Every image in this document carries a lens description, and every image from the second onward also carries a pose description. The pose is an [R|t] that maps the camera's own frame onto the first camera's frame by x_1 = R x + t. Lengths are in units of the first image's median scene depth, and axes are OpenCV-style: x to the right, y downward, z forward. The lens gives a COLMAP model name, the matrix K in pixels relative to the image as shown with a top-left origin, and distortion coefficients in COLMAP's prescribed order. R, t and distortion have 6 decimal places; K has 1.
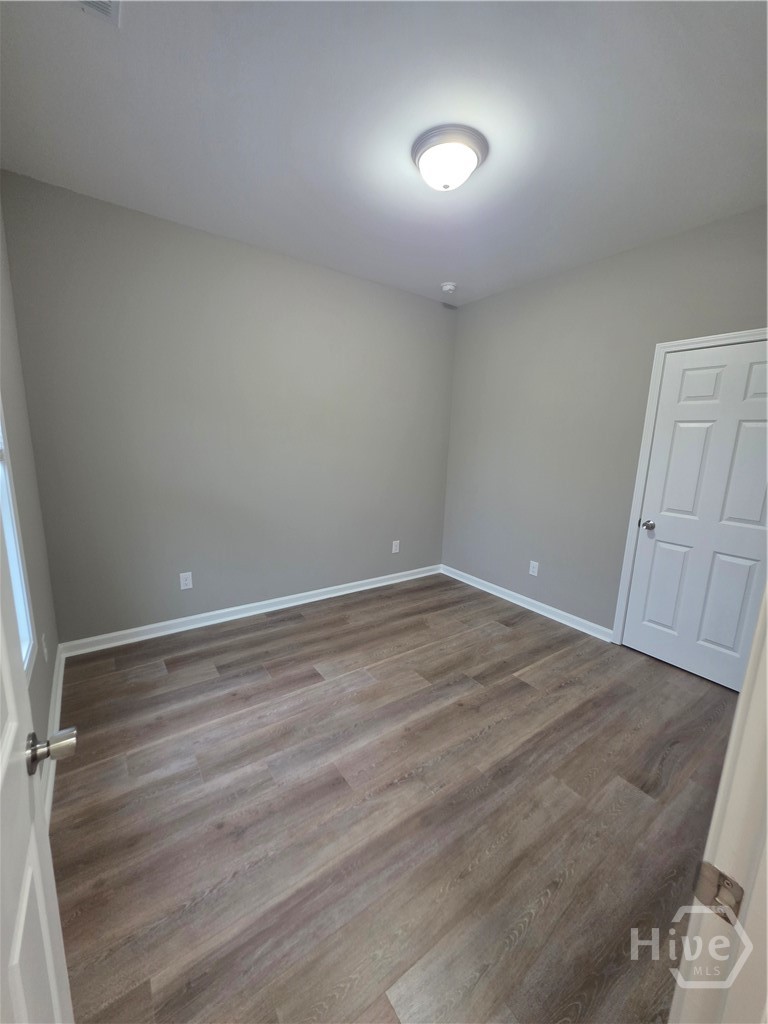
lens RADIAL K [[407.8, 0, 384.0], [0, 407.8, 512.0], [0, 0, 1]] dist [-0.000248, 0.000052]
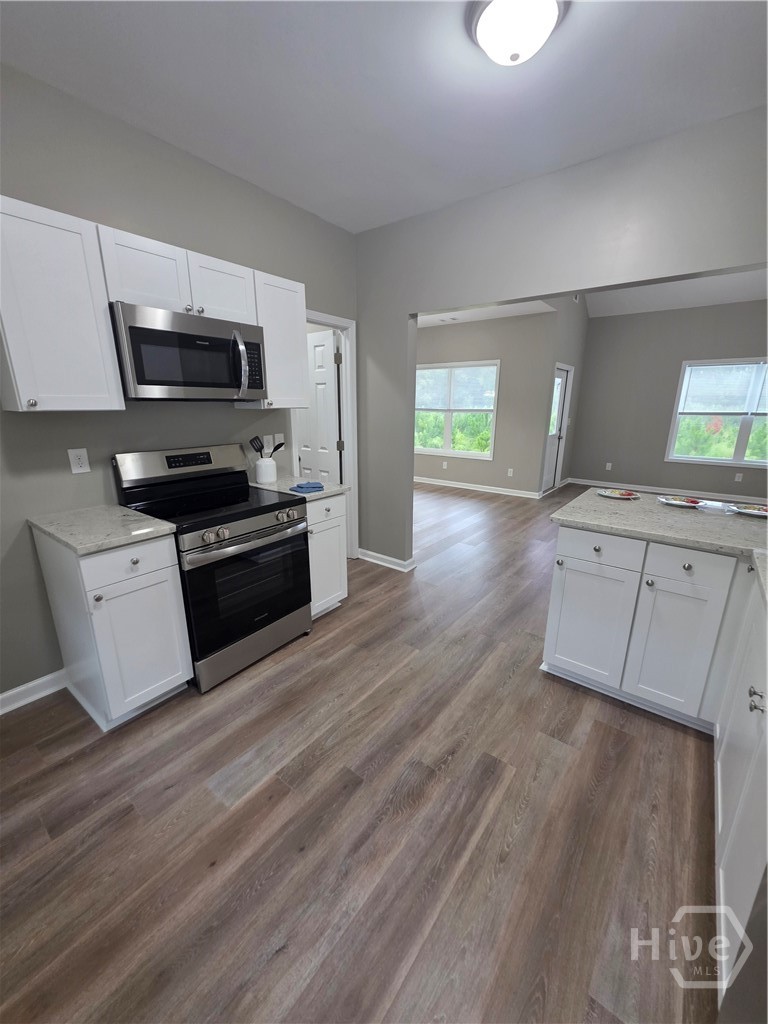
lens RADIAL K [[407.8, 0, 384.0], [0, 407.8, 512.0], [0, 0, 1]] dist [-0.000248, 0.000052]
pose [[-0.955748, 0.036078, -0.291967, 0.257554], [-0.092025, 0.905980, 0.413196, -0.250951], [0.279424, 0.421779, -0.862569, 1.474498]]
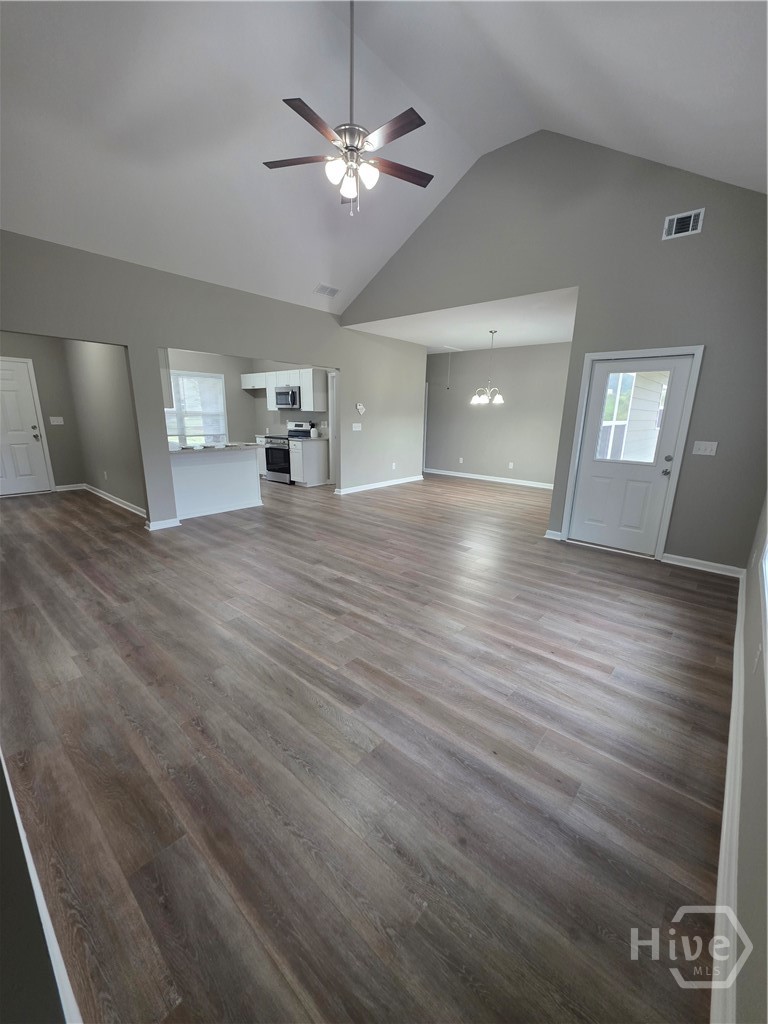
lens RADIAL K [[407.8, 0, 384.0], [0, 407.8, 512.0], [0, 0, 1]] dist [-0.000248, 0.000052]
pose [[-0.228861, -0.274082, 0.934078, -0.748190], [0.158408, 0.936270, 0.313538, -0.167233], [-0.960484, 0.219722, -0.170859, 0.777457]]
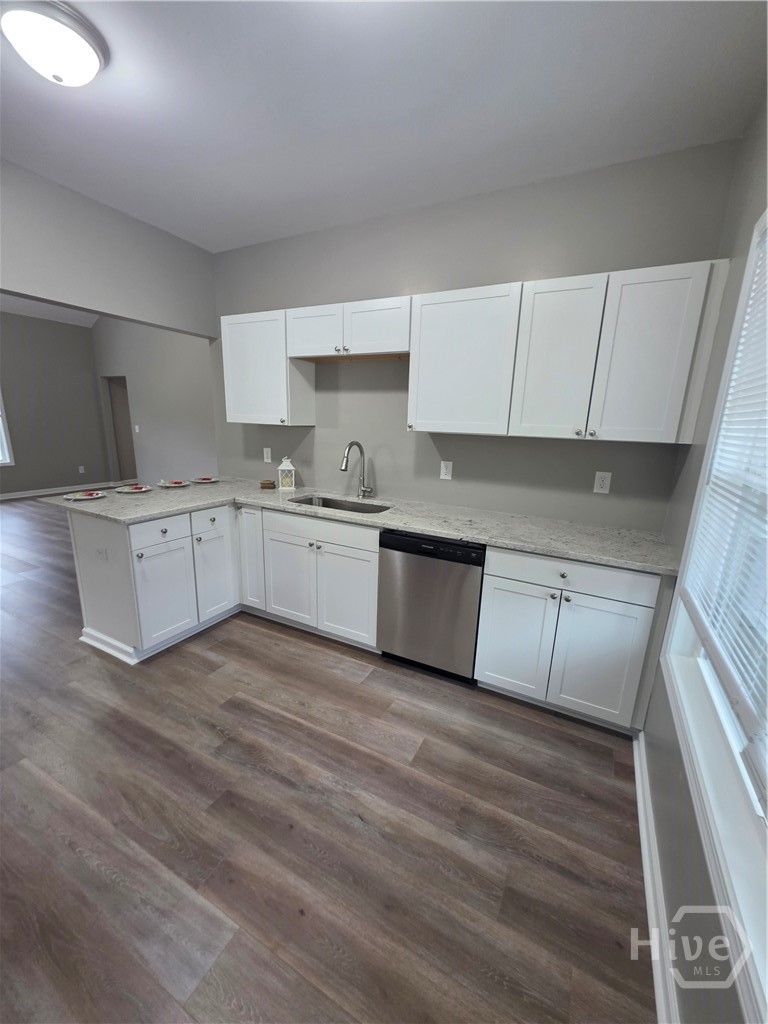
lens RADIAL K [[407.8, 0, 384.0], [0, 407.8, 512.0], [0, 0, 1]] dist [-0.000248, 0.000052]
pose [[0.448450, 0.184107, -0.874641, 1.140582], [-0.178726, 0.977264, 0.114071, -0.076381], [0.875757, 0.105166, 0.471158, 0.486181]]
